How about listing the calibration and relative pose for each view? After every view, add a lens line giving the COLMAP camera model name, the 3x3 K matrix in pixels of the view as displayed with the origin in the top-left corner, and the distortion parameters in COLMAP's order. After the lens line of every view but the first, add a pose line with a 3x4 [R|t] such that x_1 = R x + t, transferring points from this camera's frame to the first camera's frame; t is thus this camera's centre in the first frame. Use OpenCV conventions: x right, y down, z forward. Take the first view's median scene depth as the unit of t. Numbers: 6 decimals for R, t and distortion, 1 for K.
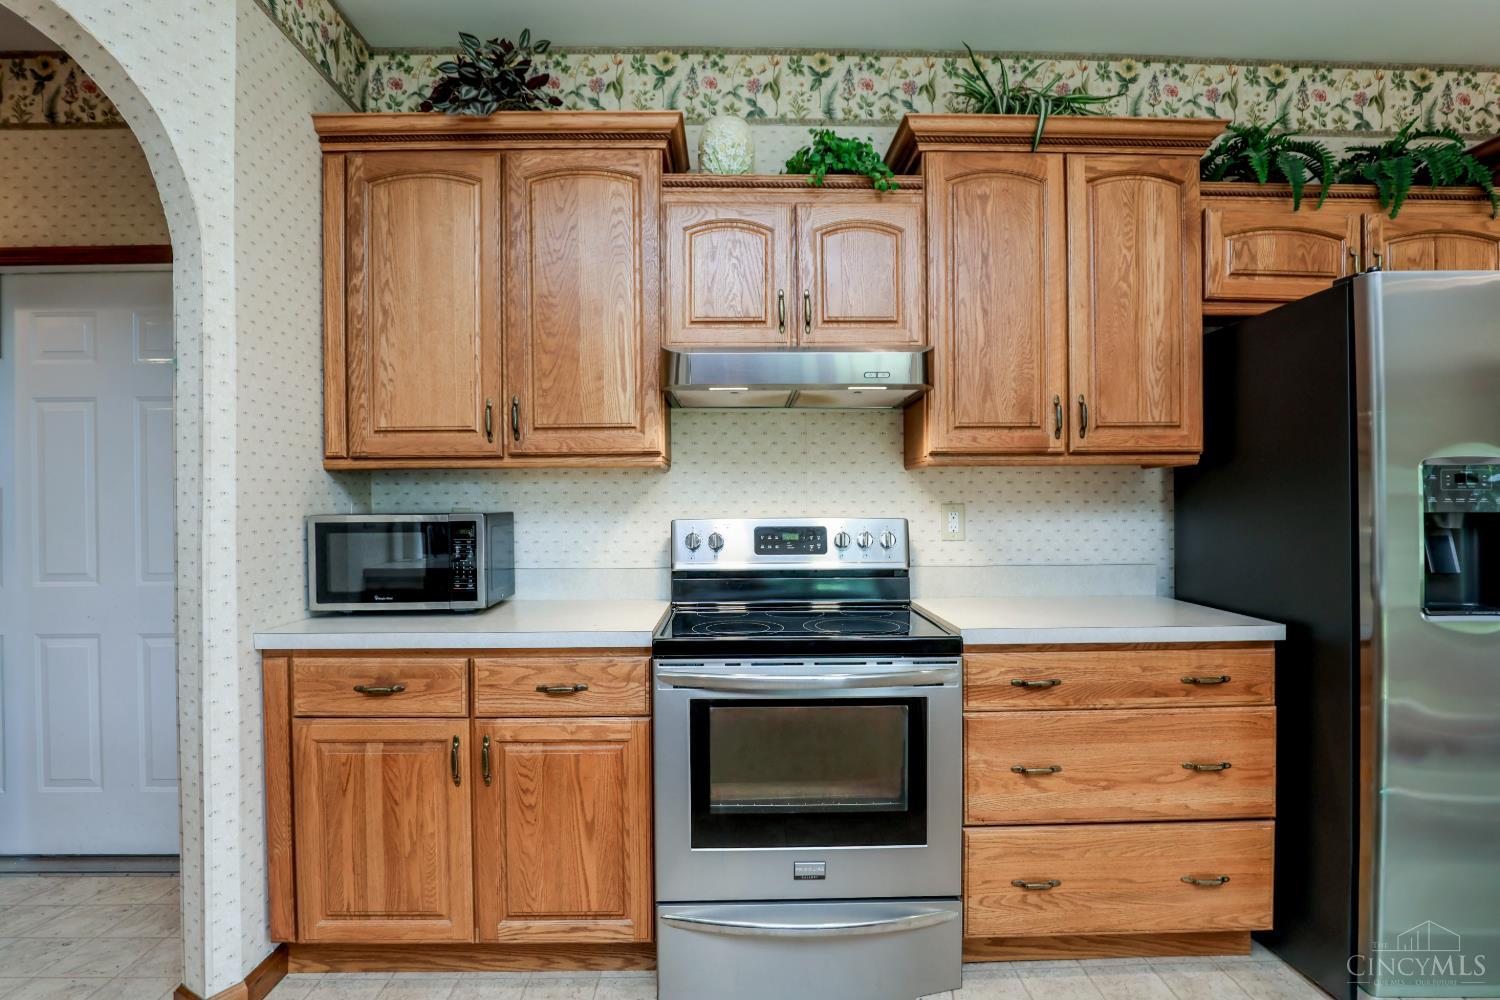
lens RADIAL K [[732.5, 0, 757.4], [0, 732.5, 501.4], [0, 0, 1]] dist [-0.018294, 0.000221]
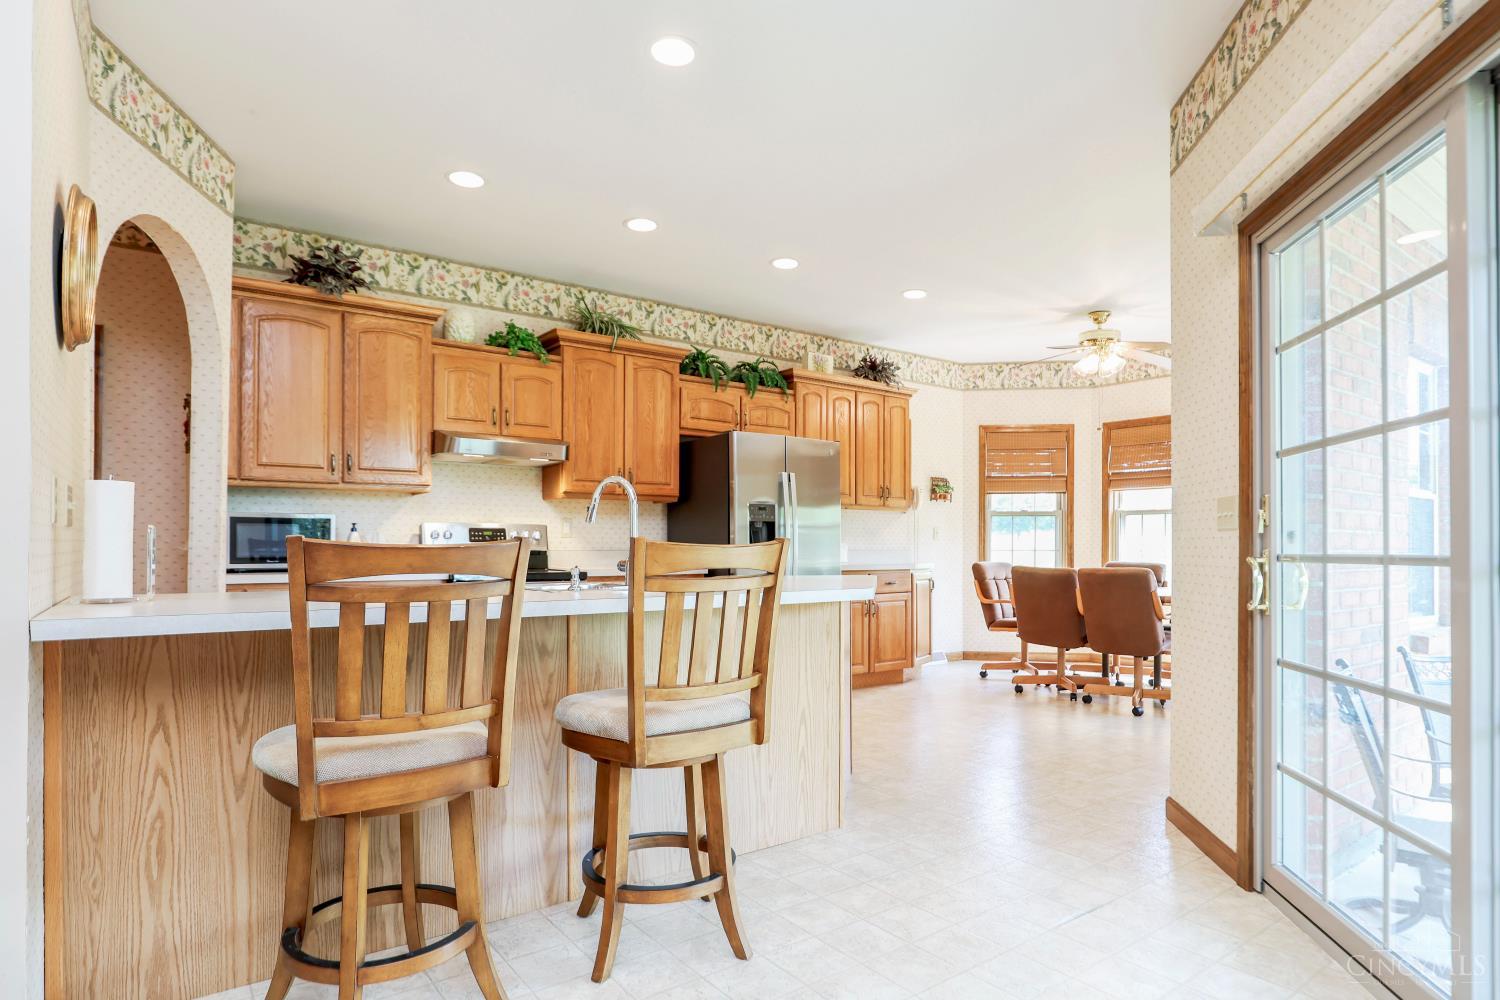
lens RADIAL K [[837.6, 0, 753.6], [0, 837.6, 539.3], [0, 0, 1]] dist [-0.000297, -0.000108]
pose [[0.810519, 0.010179, 0.585624, -0.710121], [-0.004707, 0.999930, -0.010865, 0.091070], [-0.585694, 0.006050, 0.810510, -1.223601]]
